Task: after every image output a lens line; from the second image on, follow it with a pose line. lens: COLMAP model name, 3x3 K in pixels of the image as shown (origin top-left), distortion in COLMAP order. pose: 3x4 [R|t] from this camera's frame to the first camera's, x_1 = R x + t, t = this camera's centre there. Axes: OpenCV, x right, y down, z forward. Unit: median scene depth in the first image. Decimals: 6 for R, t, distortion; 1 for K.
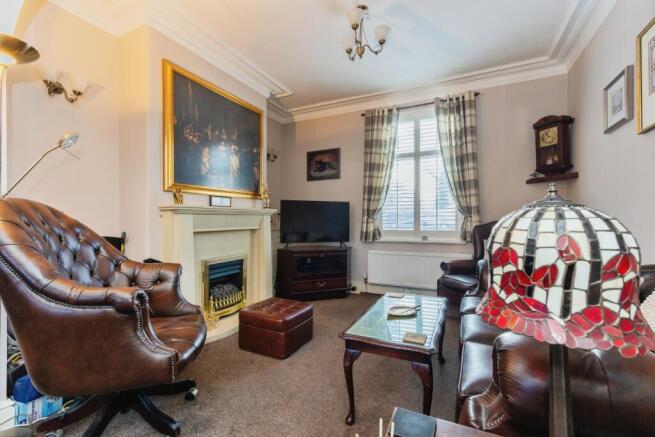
lens RADIAL K [[288.7, 0, 327.5], [0, 288.7, 218.5], [0, 0, 1]] dist [0.000363, 0.000196]
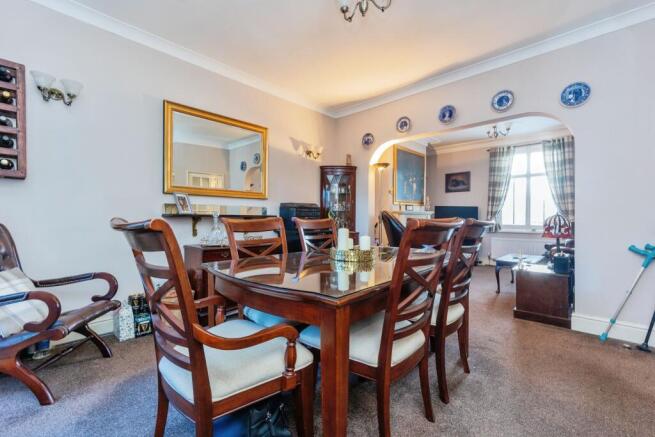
lens RADIAL K [[288.7, 0, 327.5], [0, 288.7, 218.5], [0, 0, 1]] dist [0.000363, 0.000196]
pose [[0.953236, 0.006516, -0.302156, -0.246896], [-0.004073, 0.999954, 0.008714, -0.003851], [0.302199, -0.007076, 0.953219, -0.801353]]
